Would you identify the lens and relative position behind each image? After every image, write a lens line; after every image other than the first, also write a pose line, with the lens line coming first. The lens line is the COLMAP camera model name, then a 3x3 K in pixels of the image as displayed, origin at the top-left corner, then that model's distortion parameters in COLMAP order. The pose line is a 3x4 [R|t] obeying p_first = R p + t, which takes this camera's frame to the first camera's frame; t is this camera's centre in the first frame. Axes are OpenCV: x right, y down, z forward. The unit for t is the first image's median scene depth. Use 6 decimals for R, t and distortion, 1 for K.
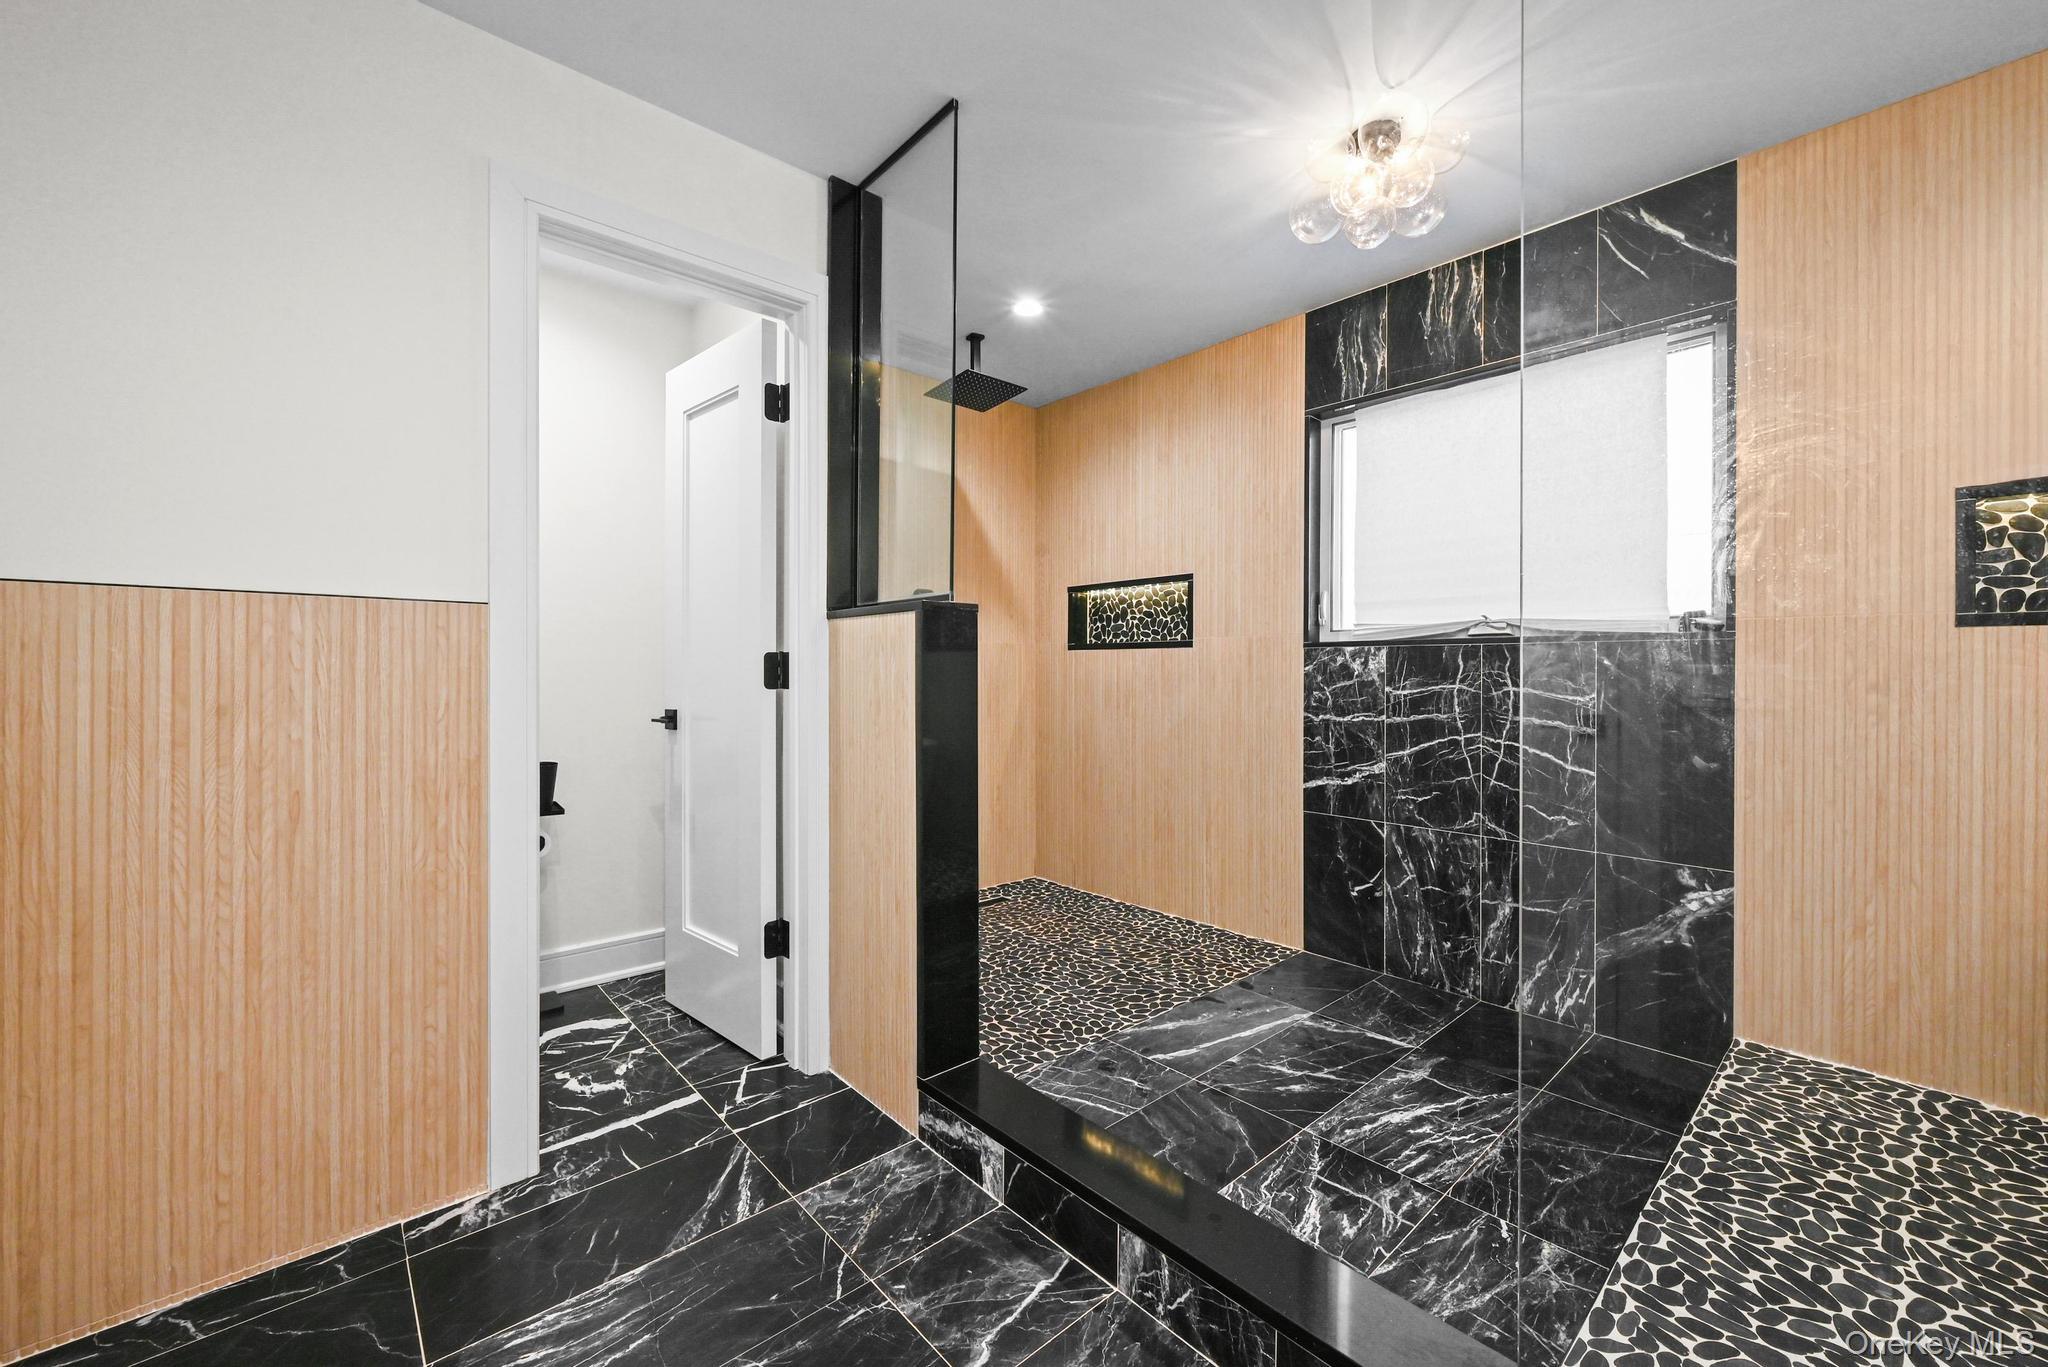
lens RADIAL K [[807.8, 0, 1026.3], [0, 807.8, 681.5], [0, 0, 1]] dist [0.001010, 0.000447]
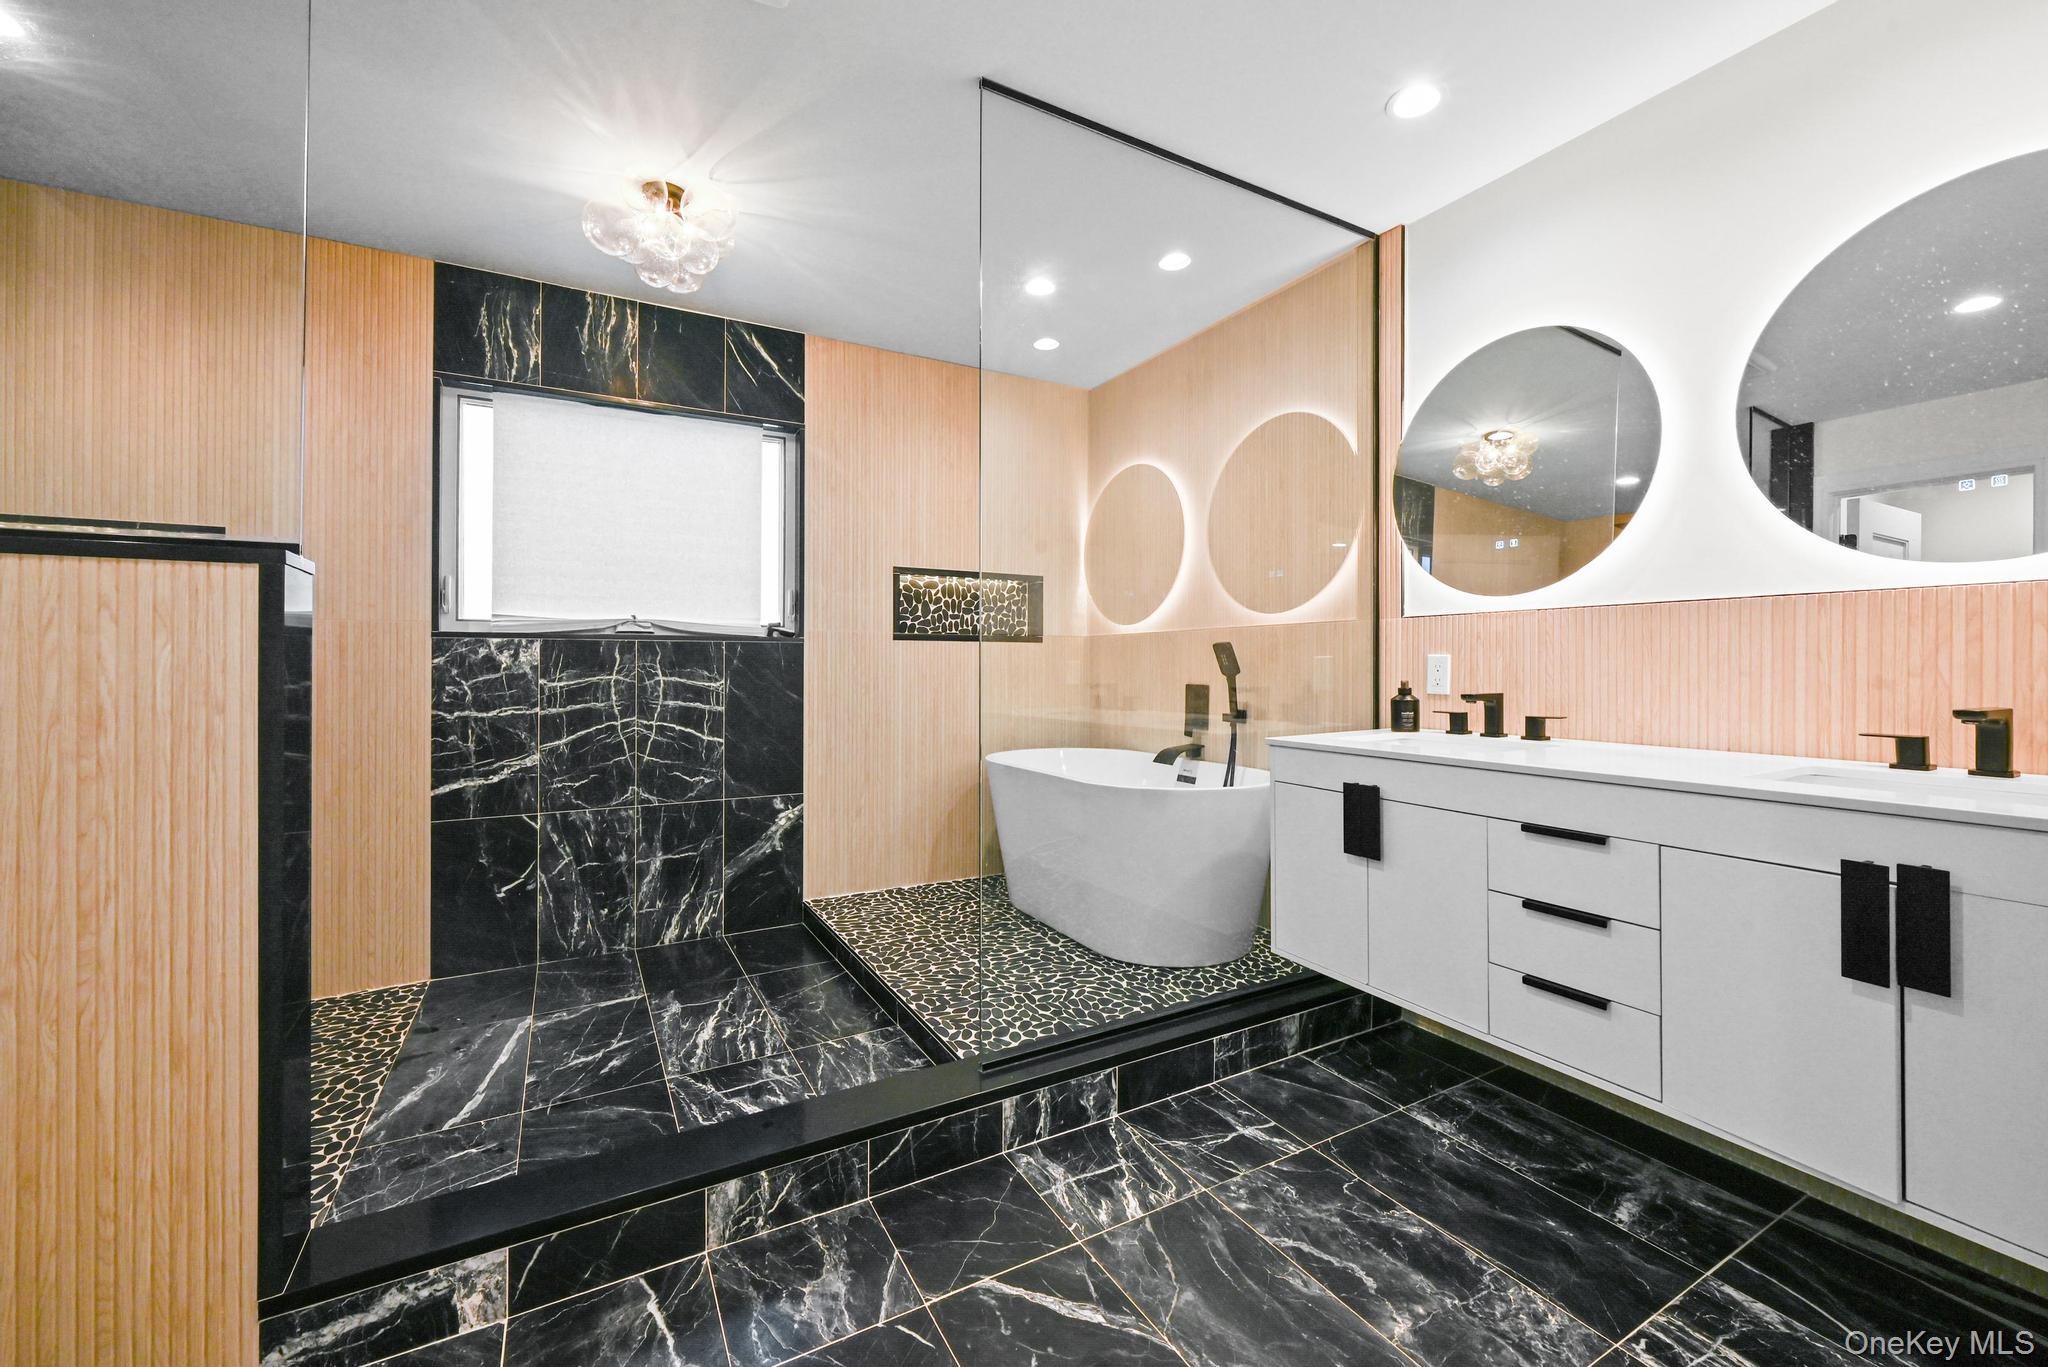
lens RADIAL K [[807.8, 0, 1026.3], [0, 807.8, 681.5], [0, 0, 1]] dist [0.001010, 0.000447]
pose [[0.225002, -0.018507, 0.974183, -0.466757], [0.016340, 0.999751, 0.015219, 0.004716], [-0.974221, 0.012493, 0.225248, 0.207368]]
